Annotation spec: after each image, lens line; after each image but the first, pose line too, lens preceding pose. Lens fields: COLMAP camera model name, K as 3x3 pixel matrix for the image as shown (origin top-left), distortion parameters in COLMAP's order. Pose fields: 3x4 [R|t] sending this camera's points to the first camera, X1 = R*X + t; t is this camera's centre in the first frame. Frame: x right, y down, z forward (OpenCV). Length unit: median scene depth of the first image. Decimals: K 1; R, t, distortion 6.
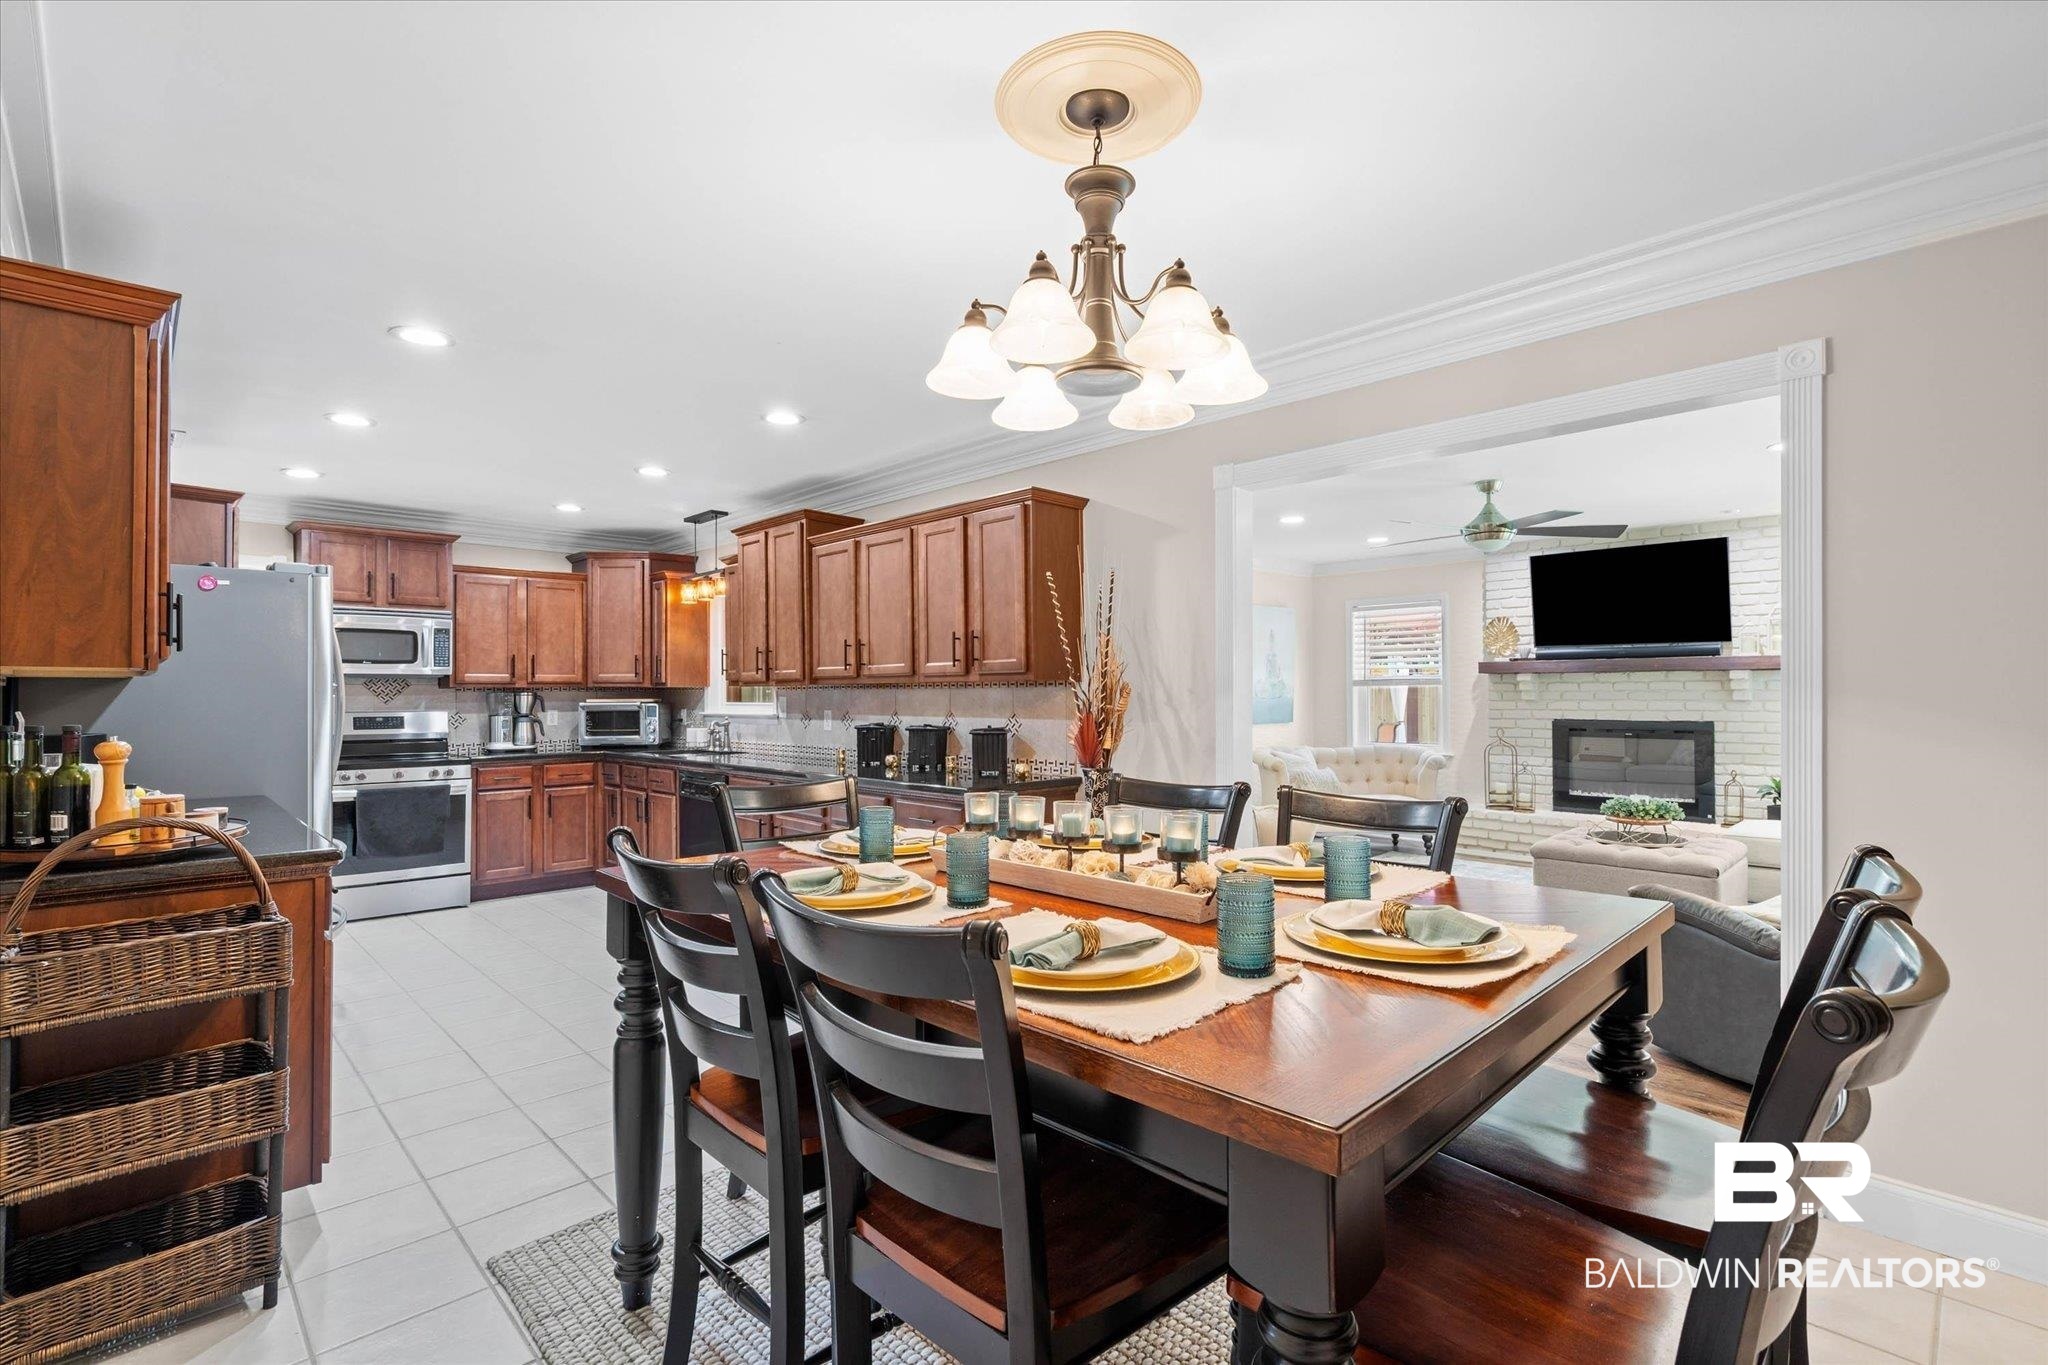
lens RADIAL K [[945.1, 0, 1021.7], [0, 945.1, 679.3], [0, 0, 1]] dist [-0.005533, 0.001023]
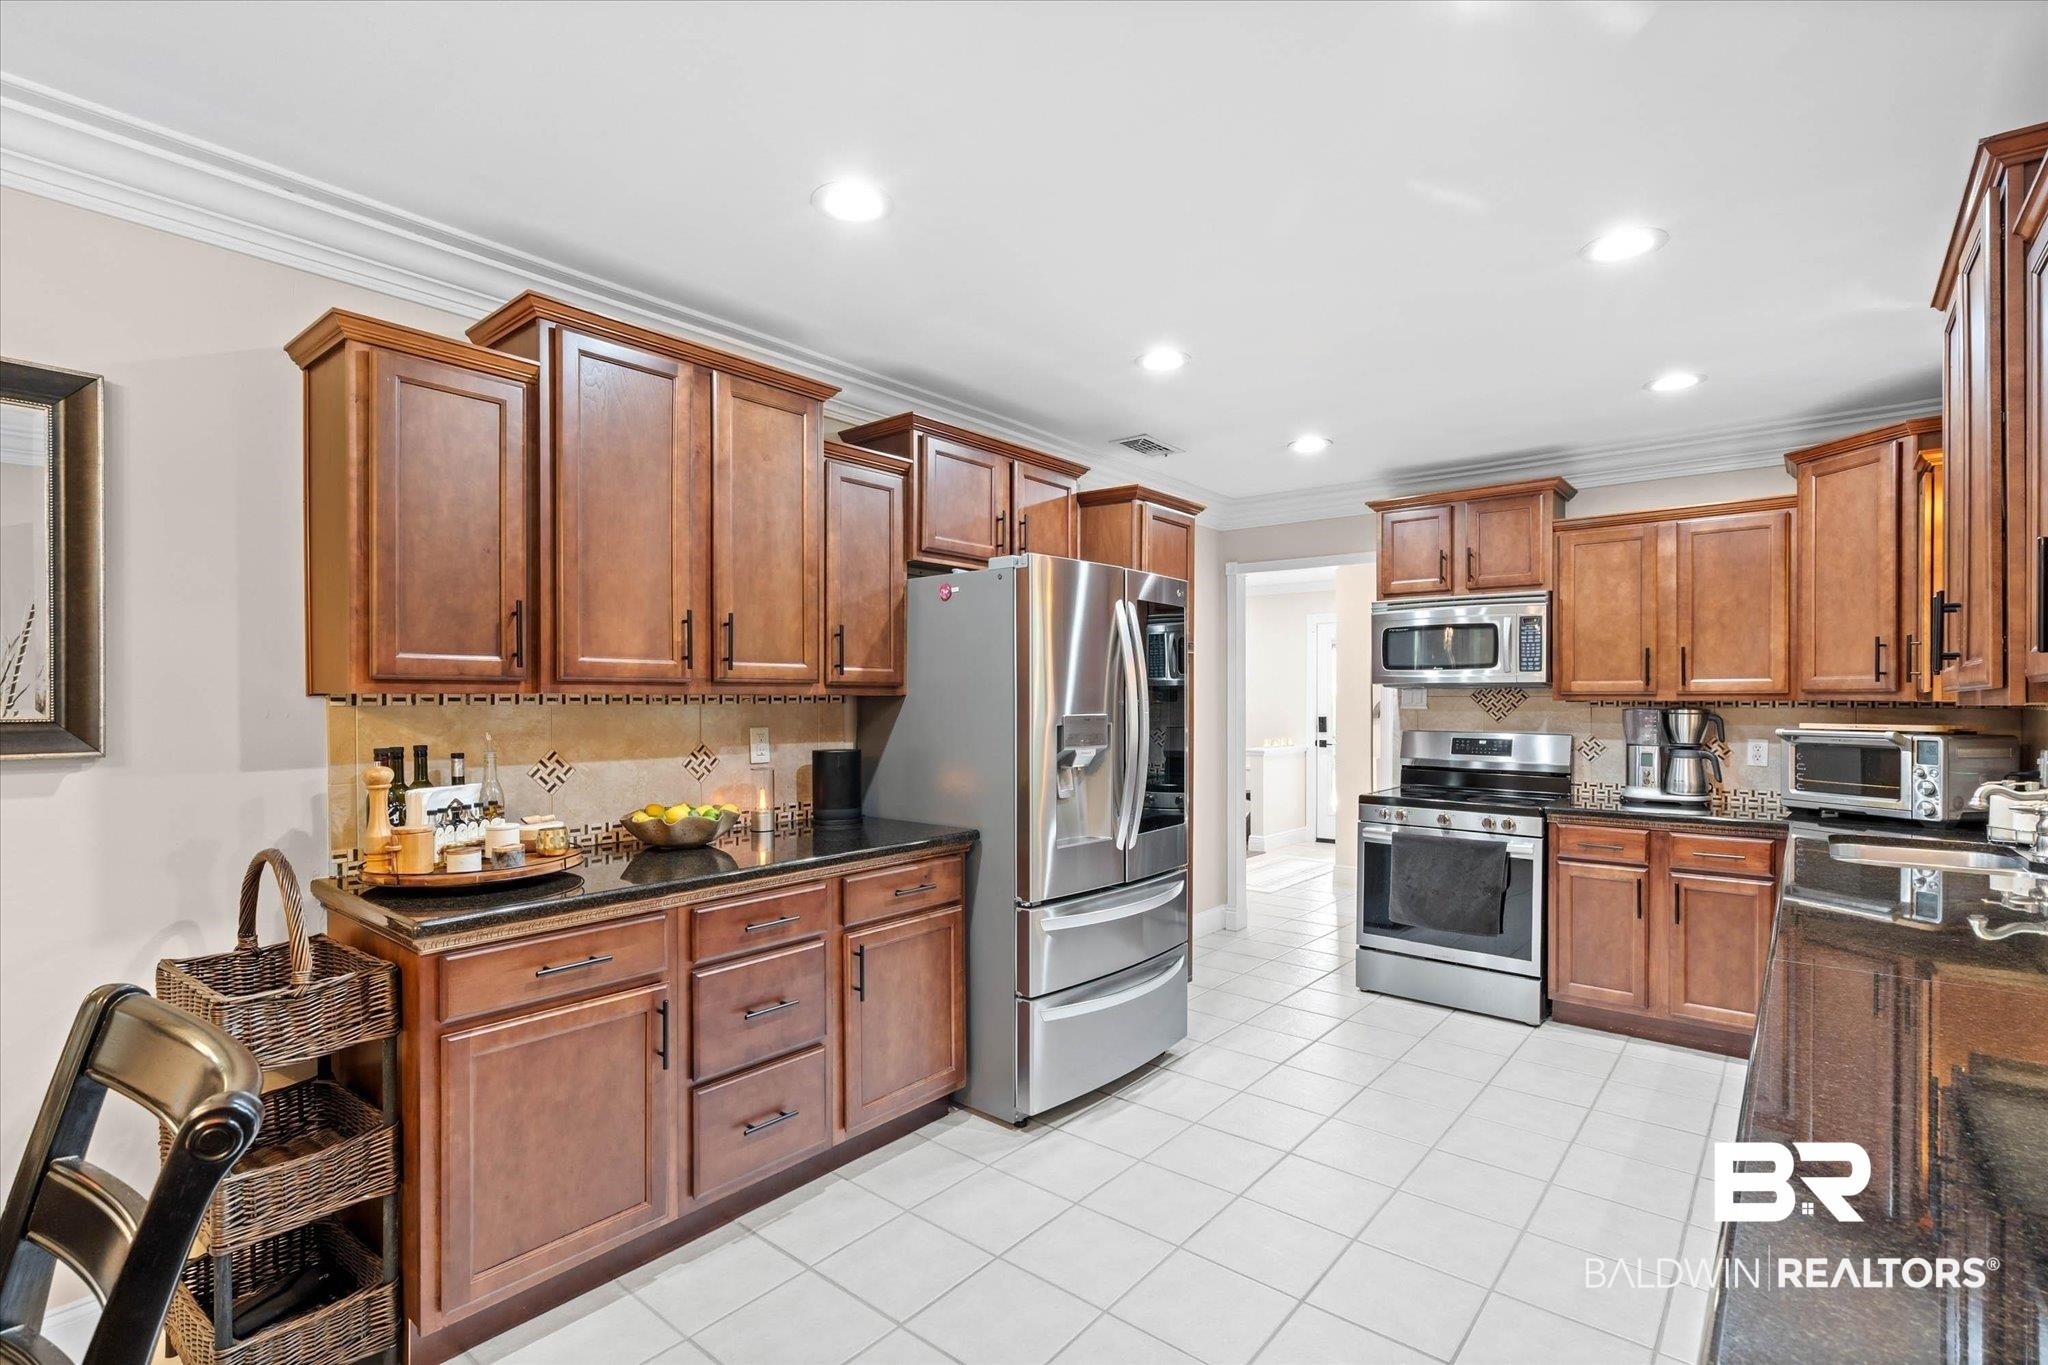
lens RADIAL K [[945.1, 0, 1024.5], [0, 945.1, 698.1], [0, 0, 1]] dist [-0.005533, 0.001023]
pose [[0.099227, 0.005002, -0.995052, 0.041331], [0.012109, 0.999907, 0.006234, -0.002330], [0.994991, -0.012668, 0.099157, 0.541927]]
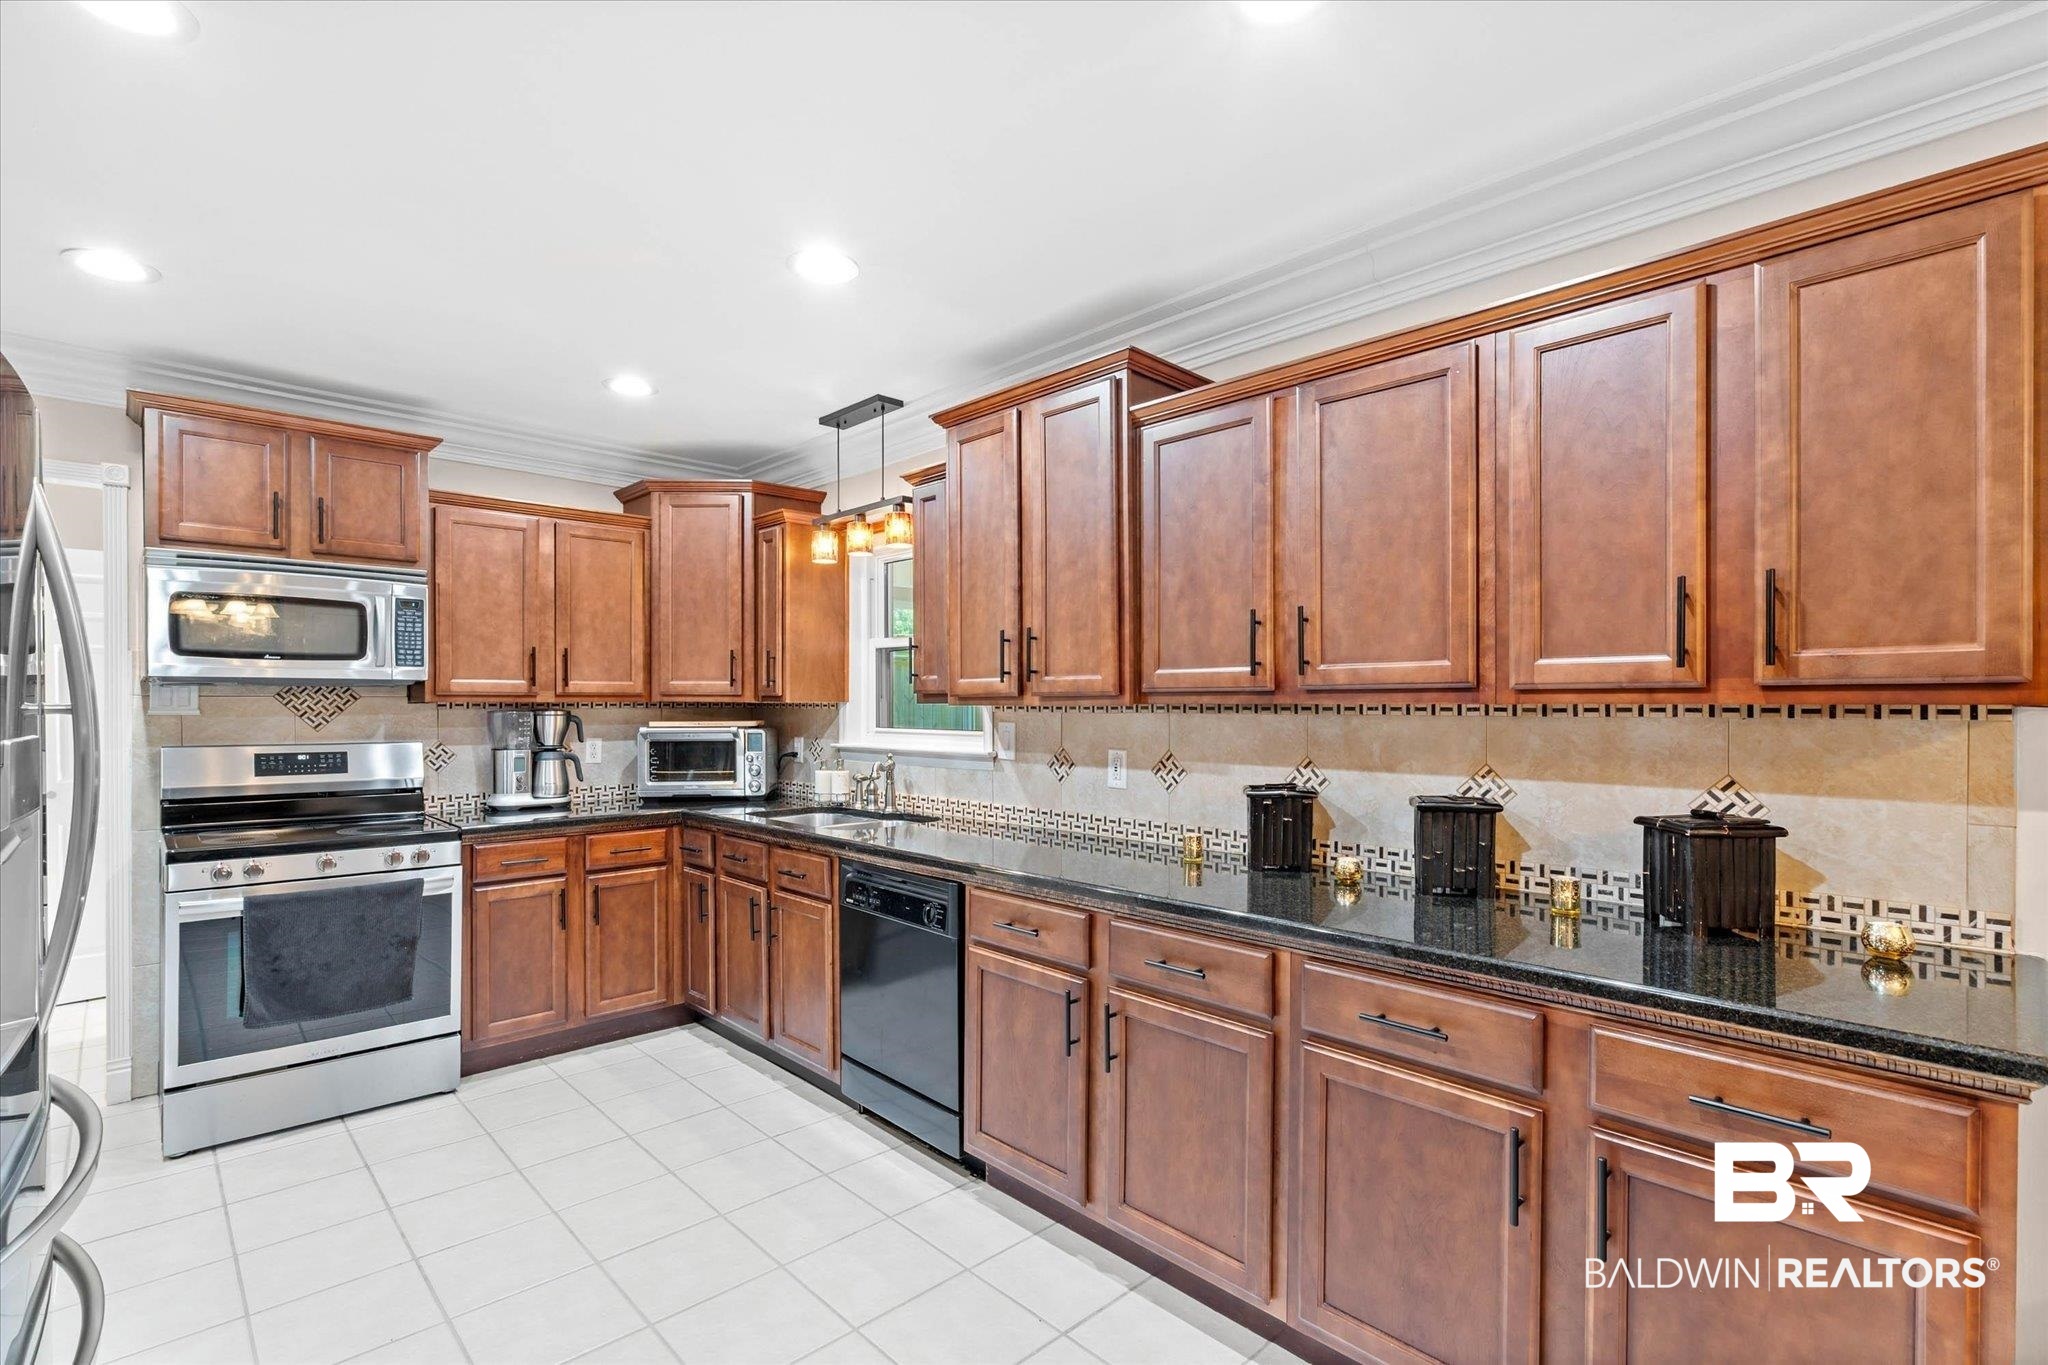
lens RADIAL K [[945.1, 0, 1011.5], [0, 945.1, 709.3], [0, 0, 1]] dist [-0.005533, 0.001023]
pose [[0.999894, 0.007075, -0.012696, -0.236055], [-0.006810, 0.999761, 0.020795, -0.001615], [0.012841, -0.020707, 0.999703, 0.420668]]
